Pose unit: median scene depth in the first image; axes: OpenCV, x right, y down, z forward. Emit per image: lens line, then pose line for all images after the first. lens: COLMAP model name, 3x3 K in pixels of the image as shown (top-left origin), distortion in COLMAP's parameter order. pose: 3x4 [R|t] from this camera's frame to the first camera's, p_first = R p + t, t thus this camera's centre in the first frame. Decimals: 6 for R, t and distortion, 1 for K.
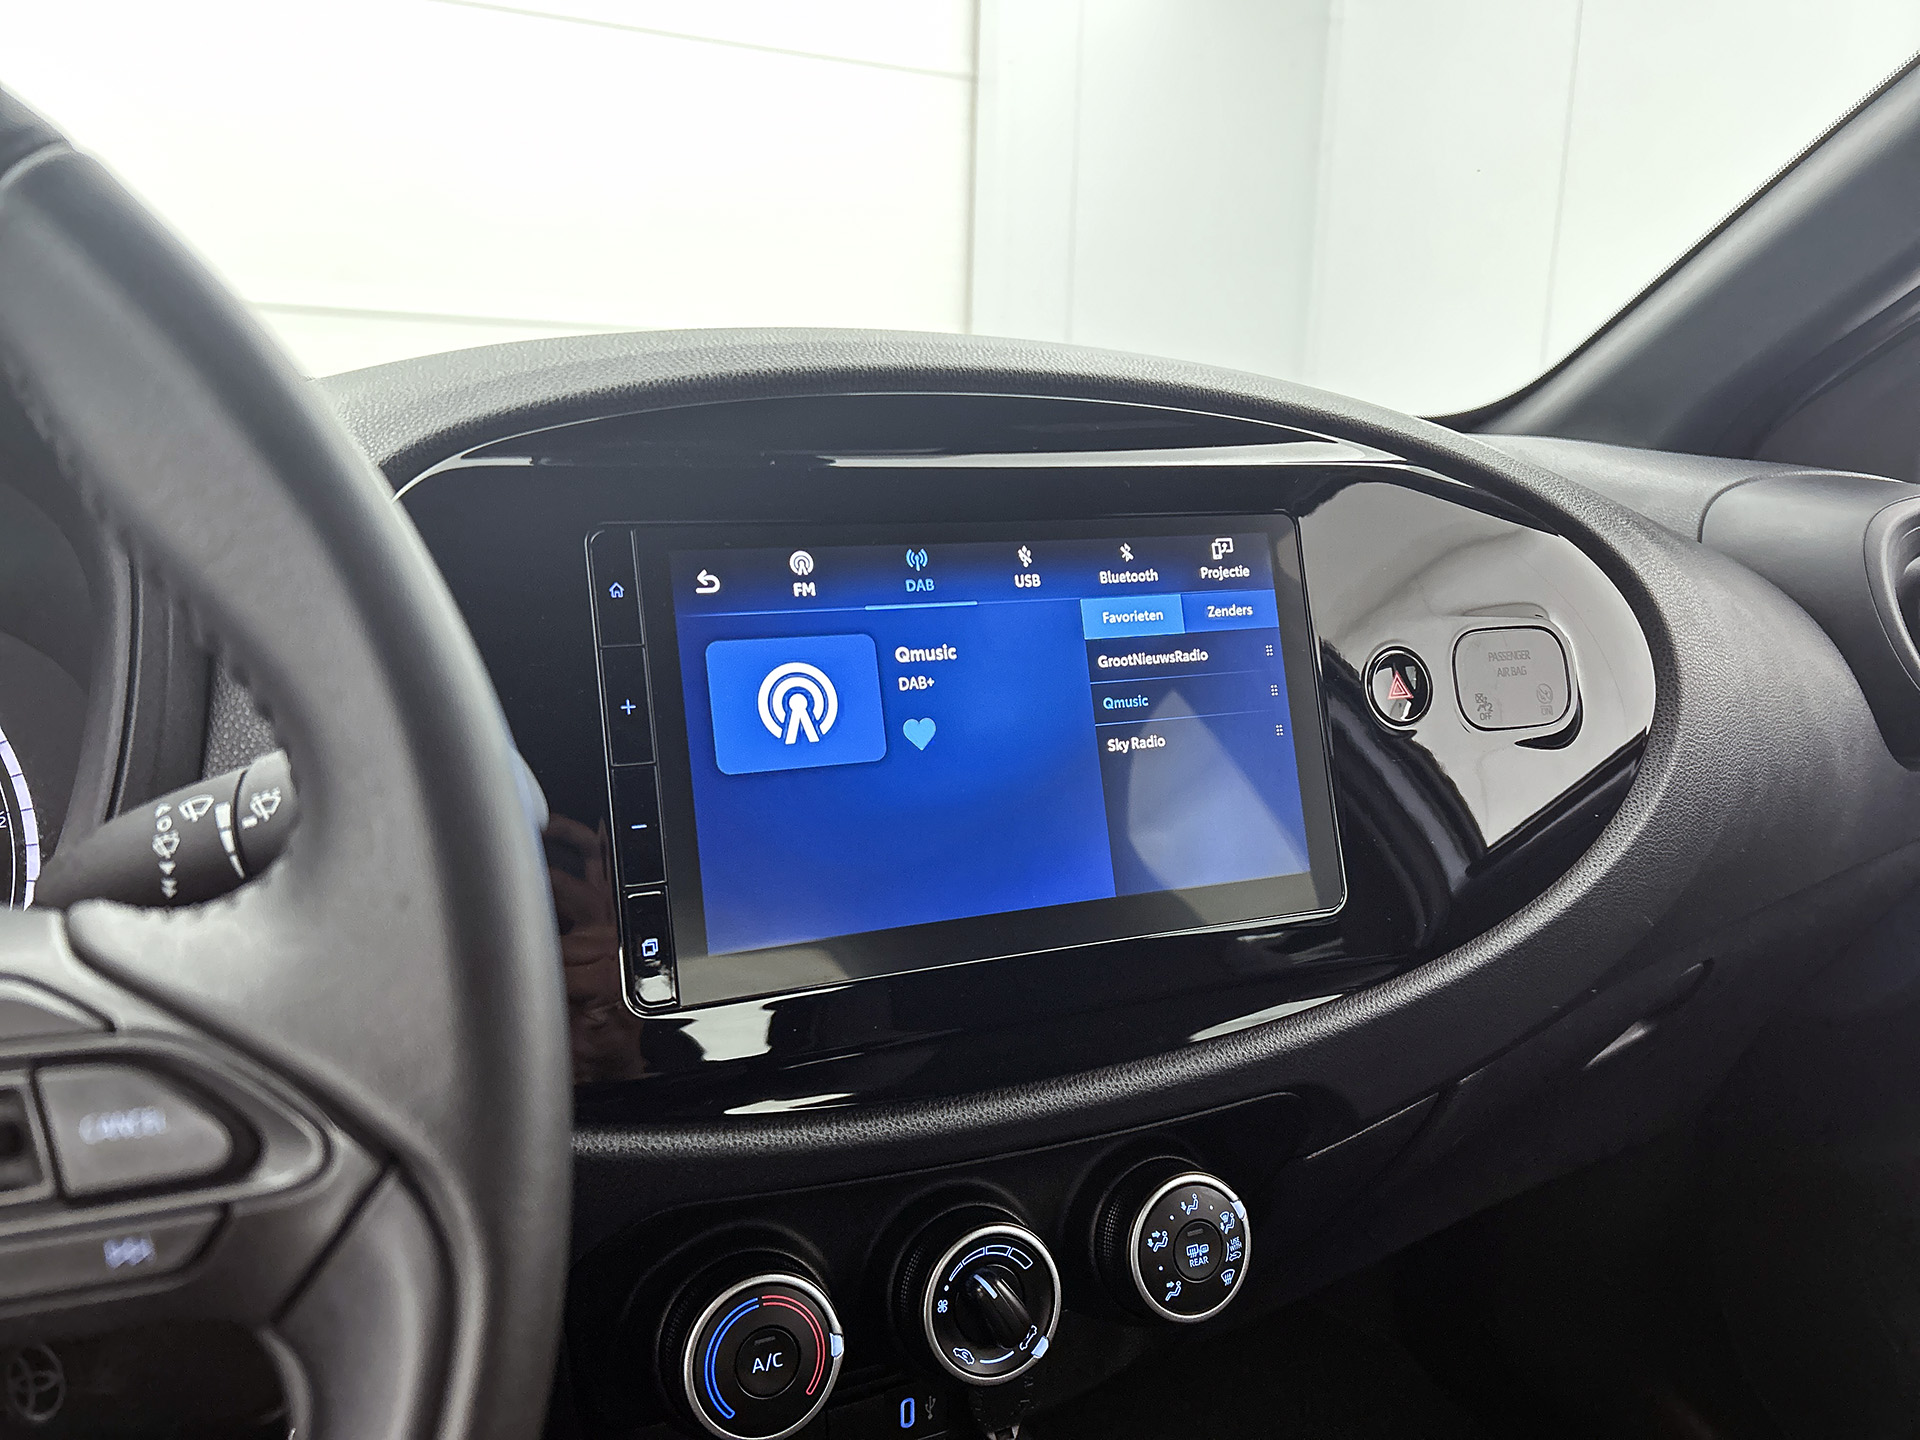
lens RADIAL K [[1440.1, 0, 955.2], [0, 1440.1, 722.5], [0, 0, 1]] dist [0.032345, -0.036624]
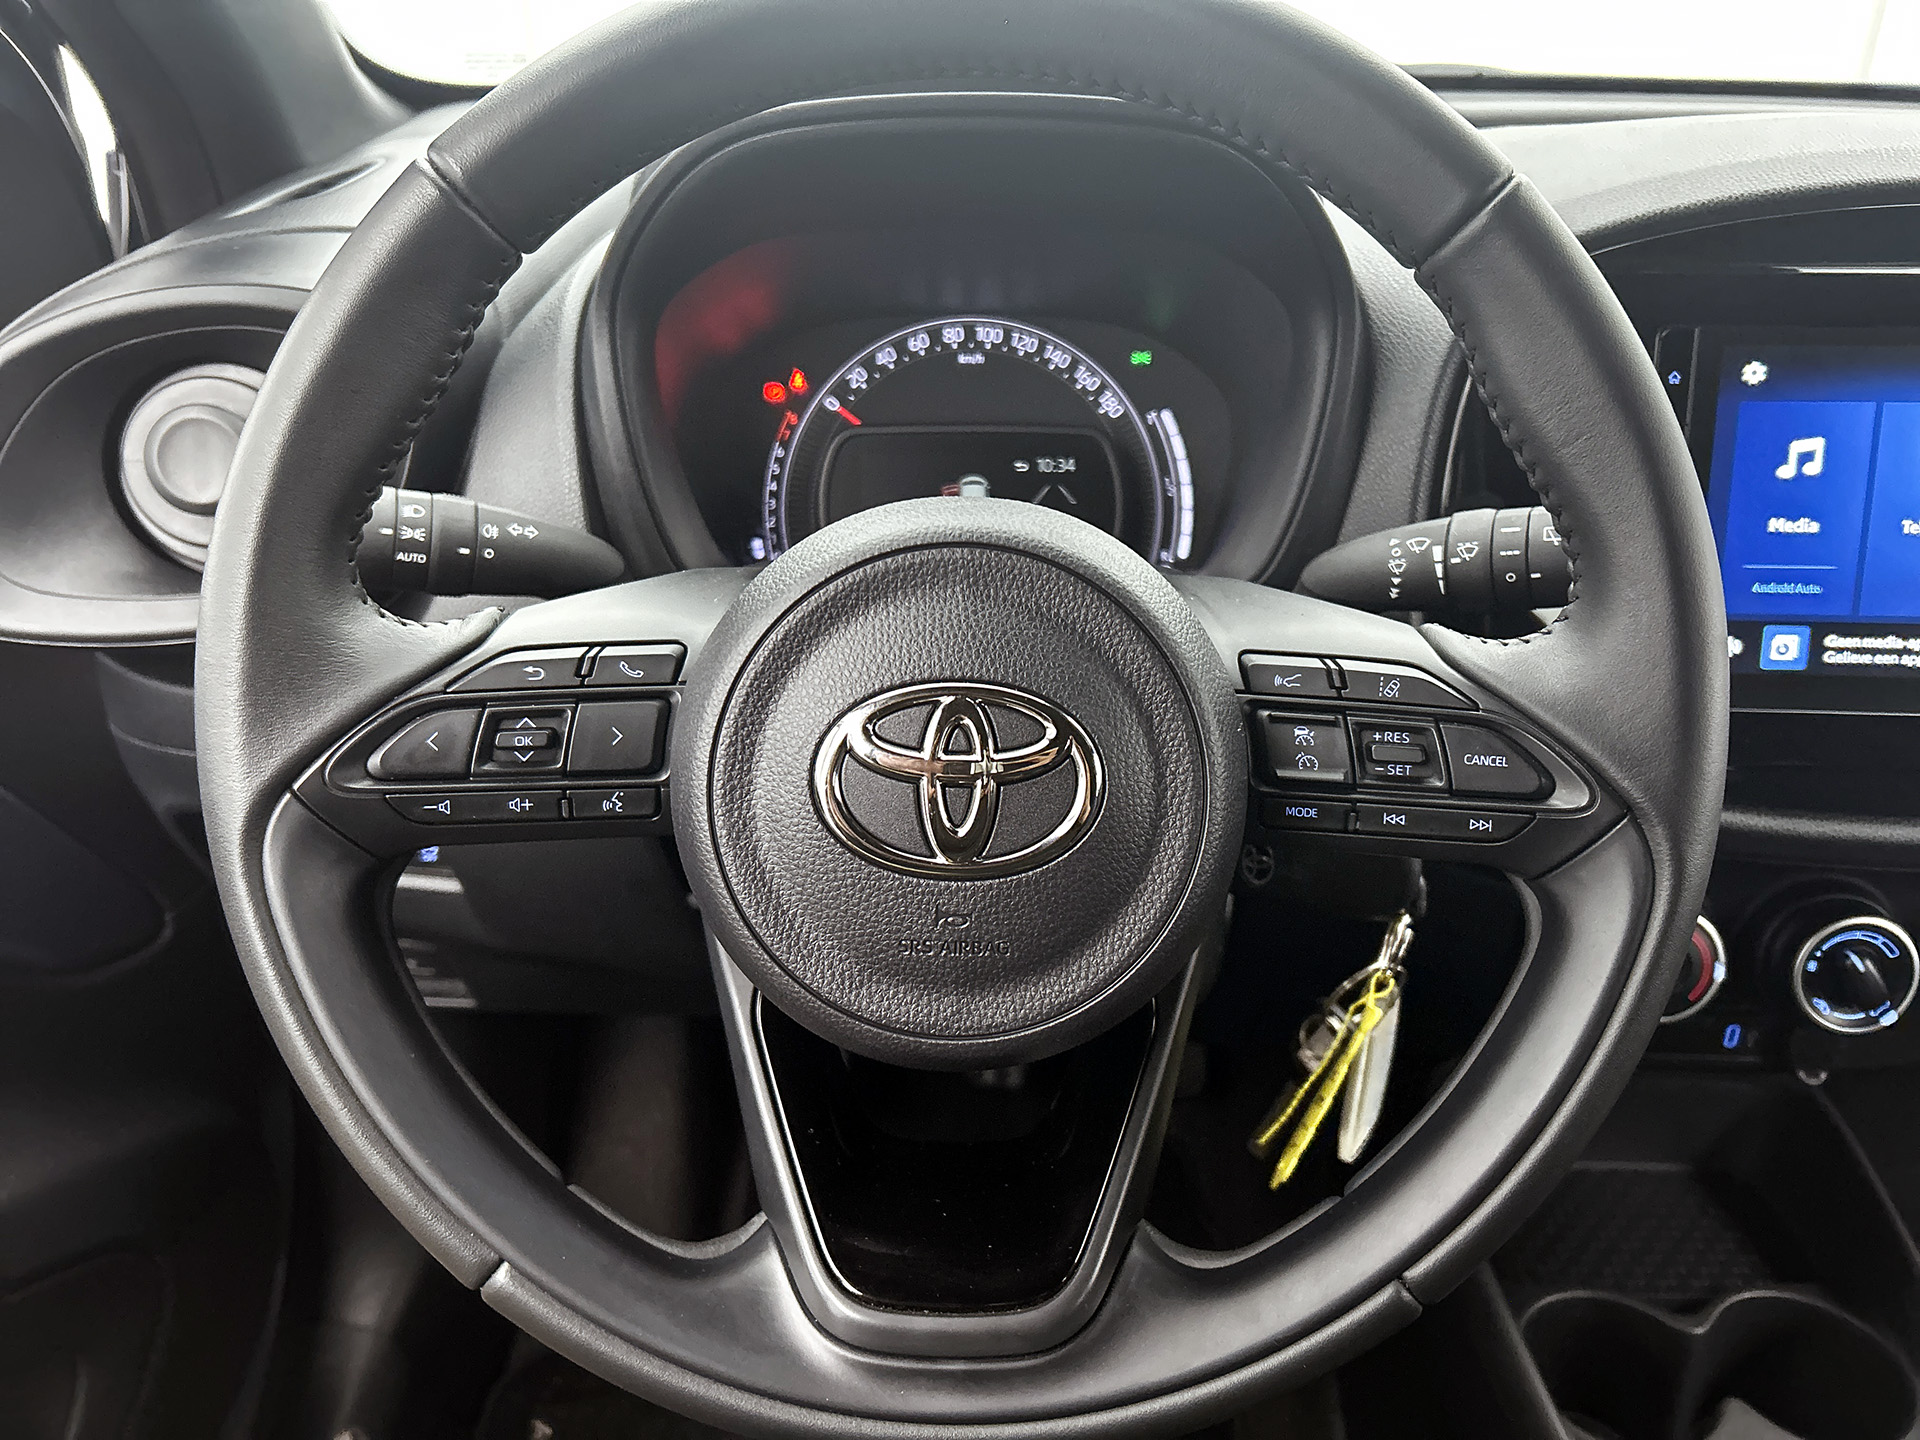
lens RADIAL K [[1440.1, 0, 977.0], [0, 1440.1, 722.9], [0, 0, 1]] dist [0.032345, -0.036624]
pose [[0.884671, 0.198554, -0.421821, -0.161785], [-0.077623, 0.954879, 0.286672, -0.106733], [0.459708, -0.220868, 0.860166, -0.380184]]
